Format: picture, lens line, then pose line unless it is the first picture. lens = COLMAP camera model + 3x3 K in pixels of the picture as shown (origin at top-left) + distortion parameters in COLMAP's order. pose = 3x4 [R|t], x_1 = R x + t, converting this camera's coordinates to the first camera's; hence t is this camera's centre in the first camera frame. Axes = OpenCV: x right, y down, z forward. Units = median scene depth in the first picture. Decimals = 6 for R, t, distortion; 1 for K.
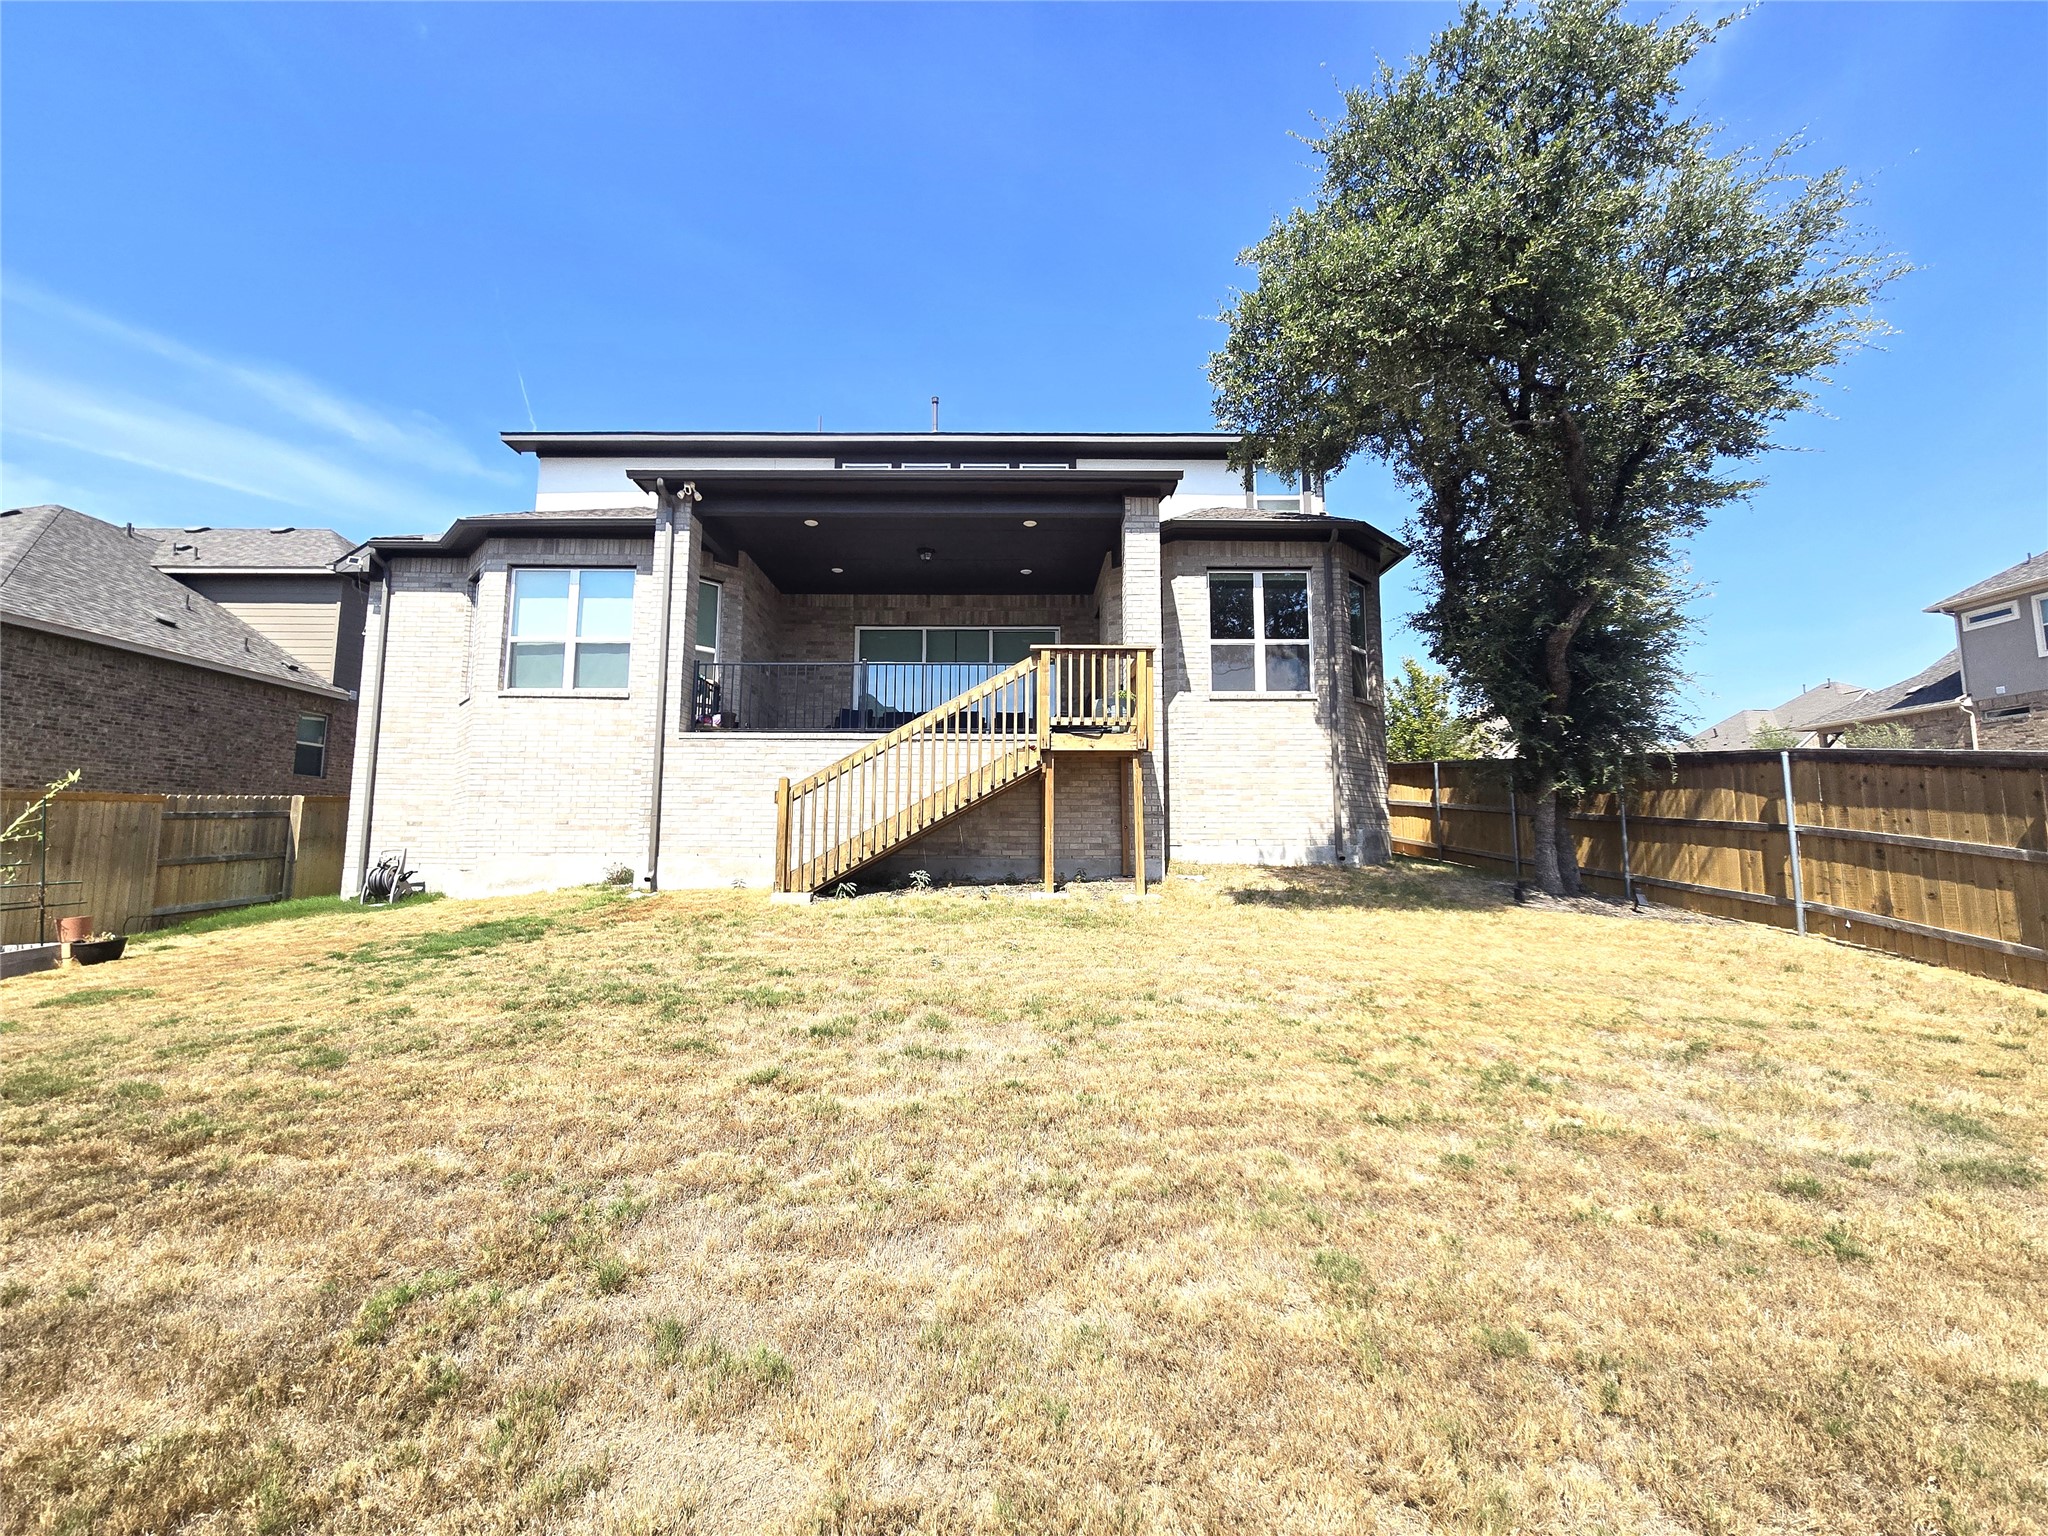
lens RADIAL K [[835.5, 0, 1018.4], [0, 835.5, 761.7], [0, 0, 1]] dist [0.000382, 0.000359]
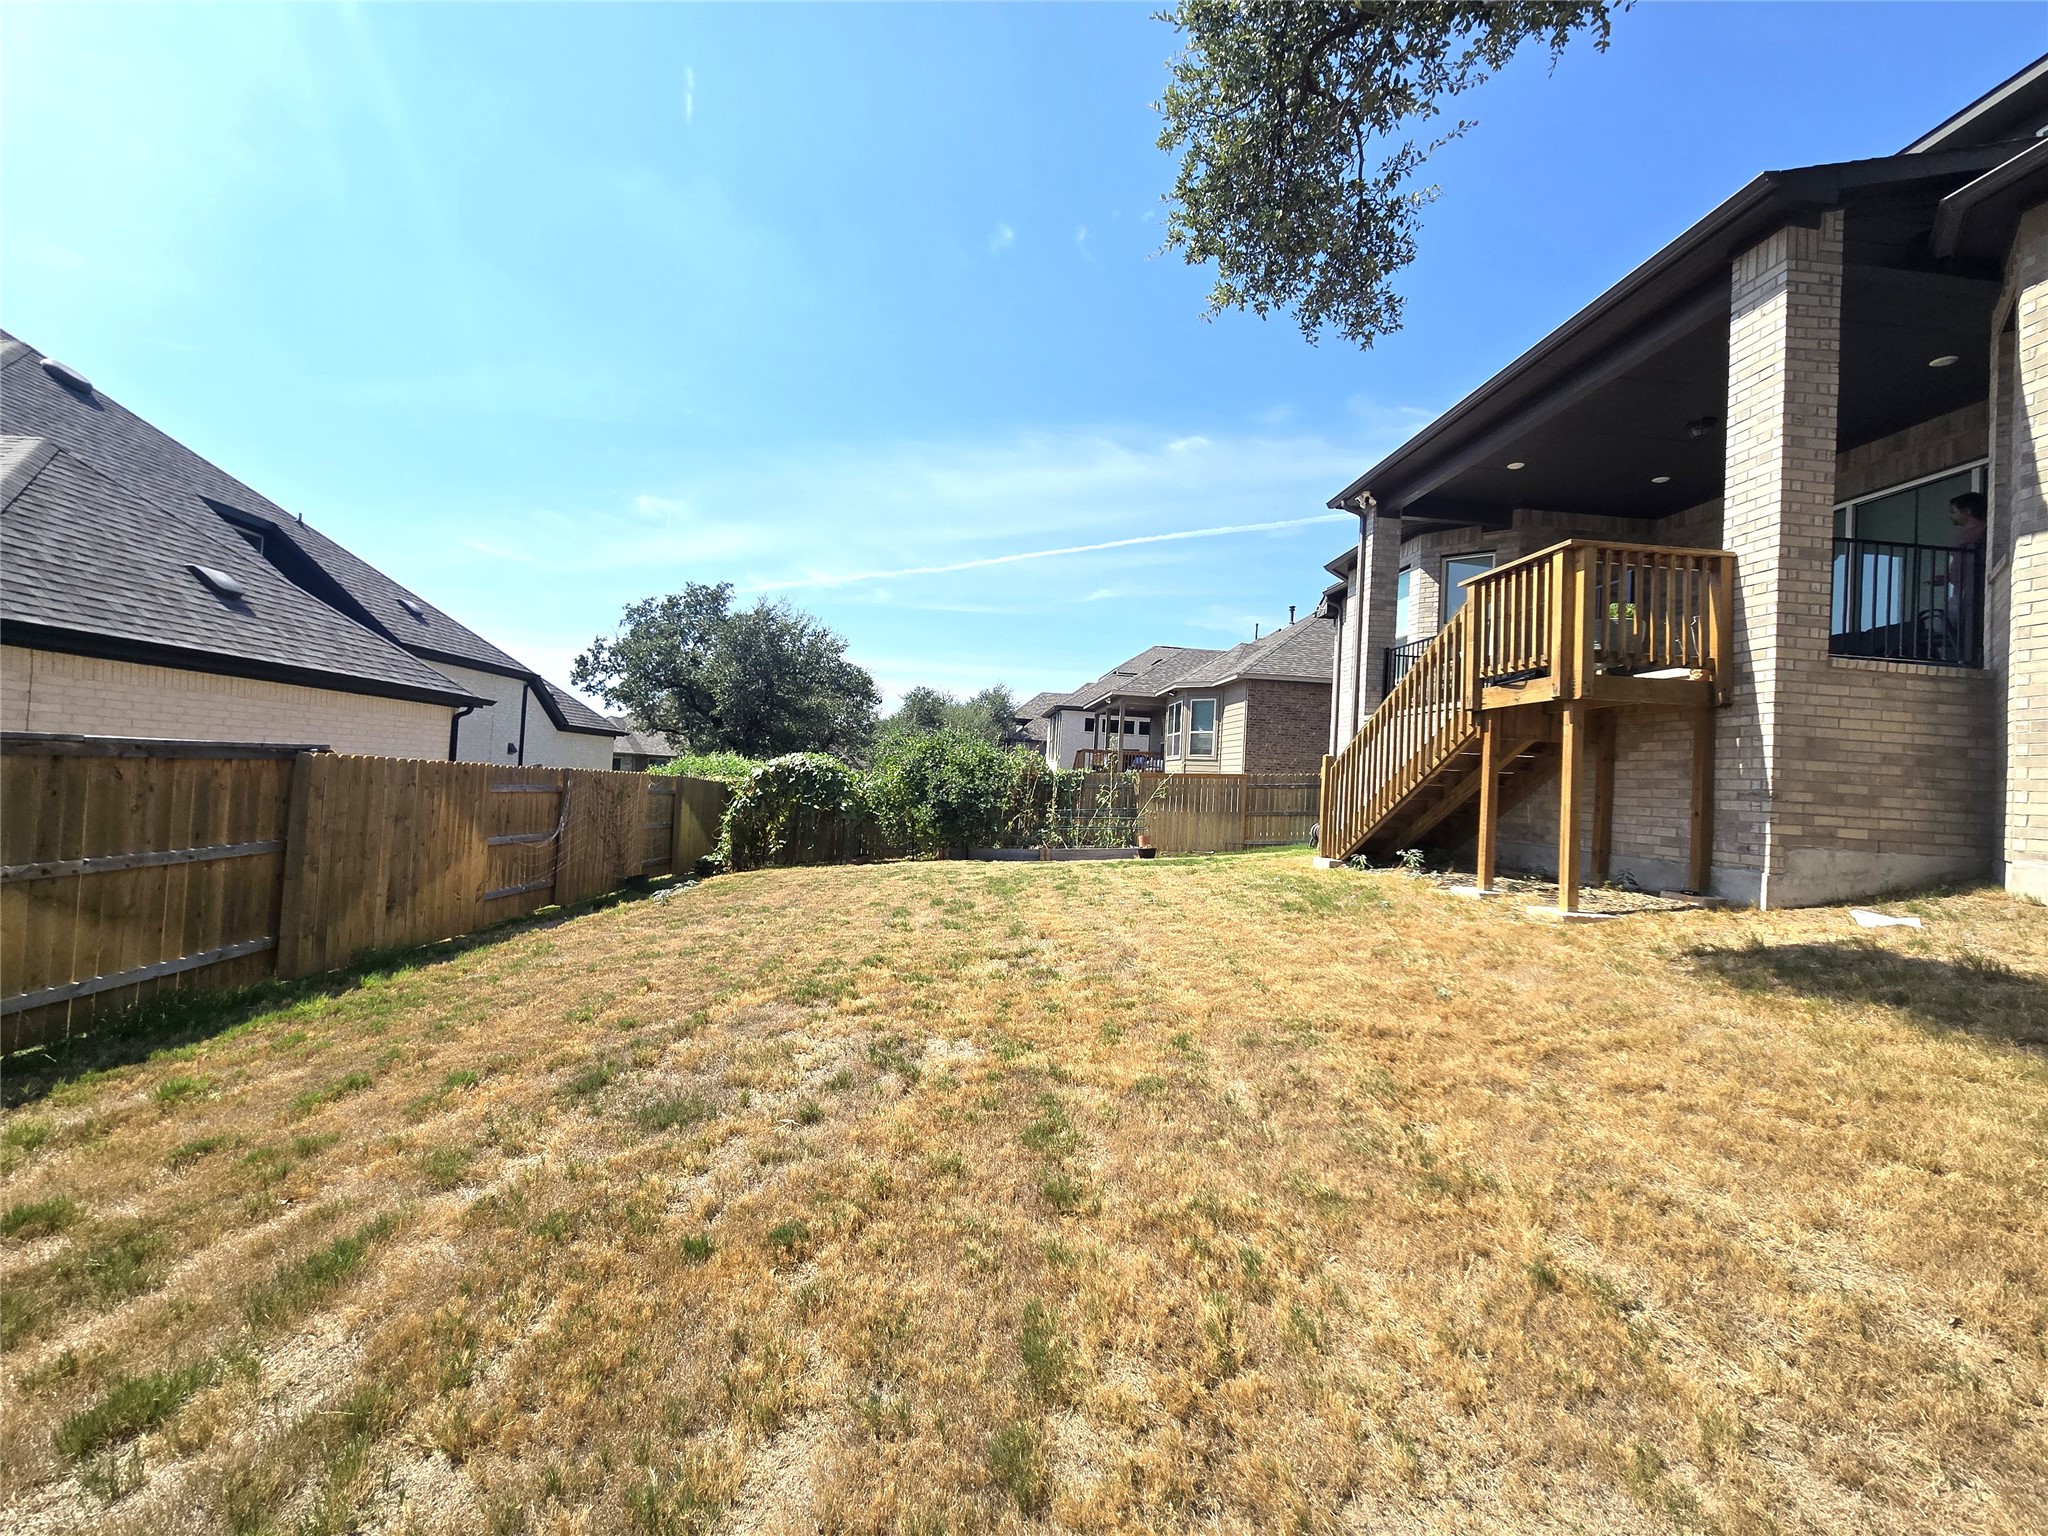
lens RADIAL K [[835.5, 0, 1018.4], [0, 835.5, 761.7], [0, 0, 1]] dist [0.000382, 0.000359]
pose [[0.086576, -0.022664, -0.995987, 0.700117], [0.056146, 0.998263, -0.017835, 0.021907], [0.994662, -0.054377, 0.087698, 0.438428]]
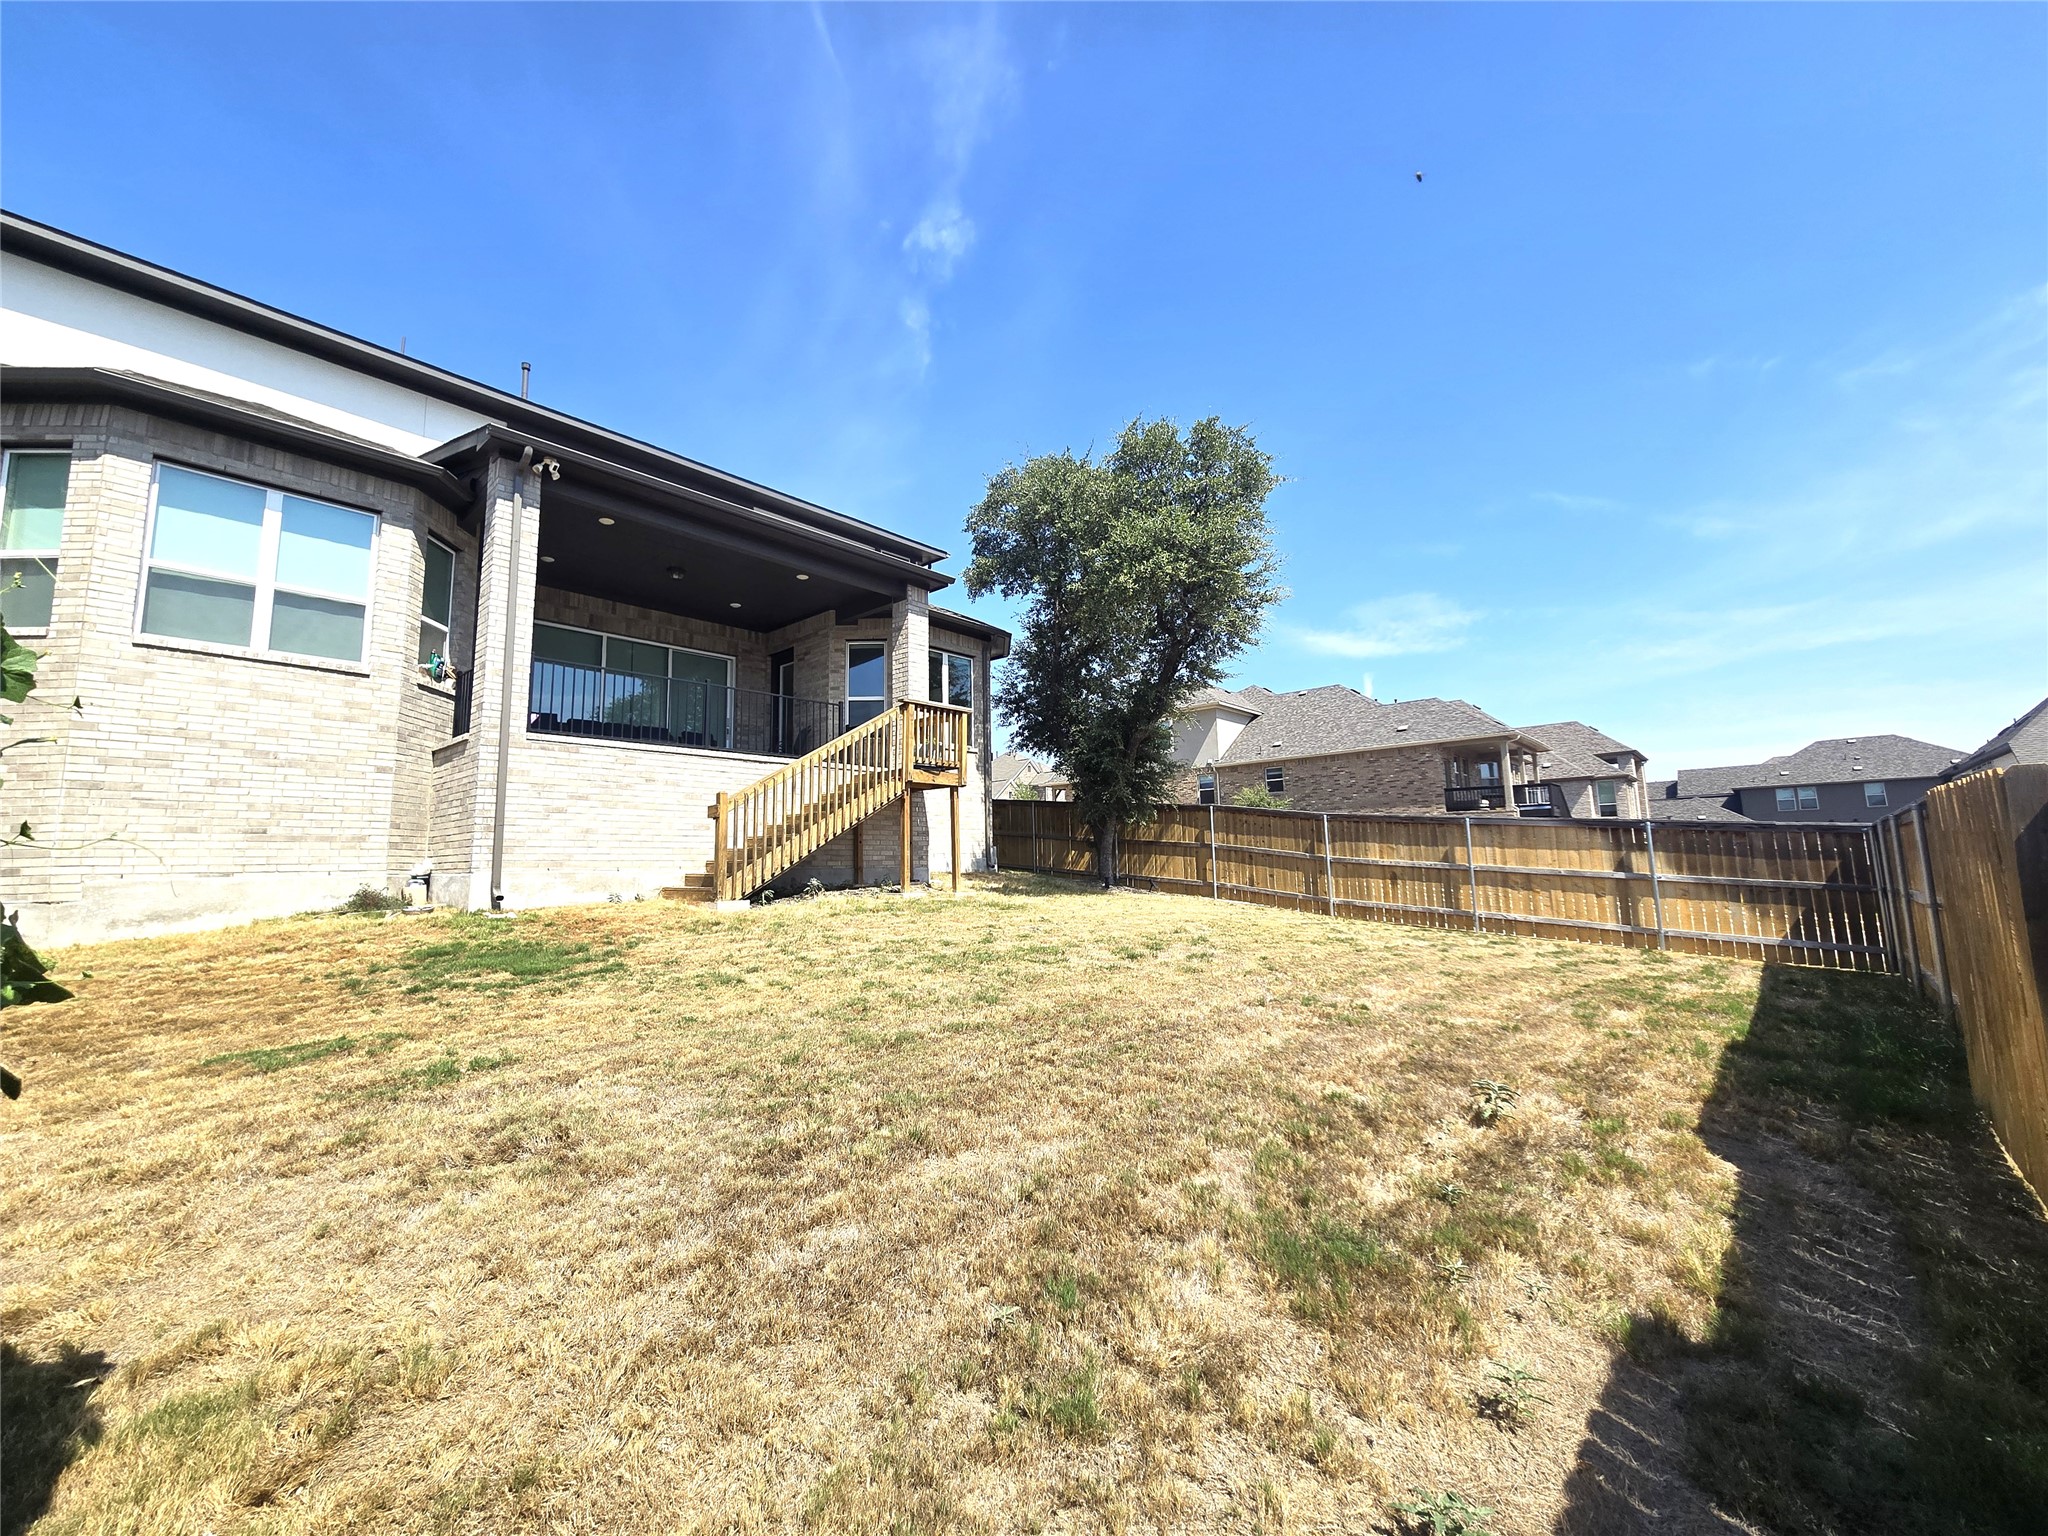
lens RADIAL K [[835.5, 0, 1018.4], [0, 835.5, 761.7], [0, 0, 1]] dist [0.000382, 0.000359]
pose [[0.674833, 0.079659, 0.733658, -0.706026], [-0.057027, 0.996813, -0.055778, 0.016340], [-0.735763, -0.004197, 0.677226, 0.008736]]
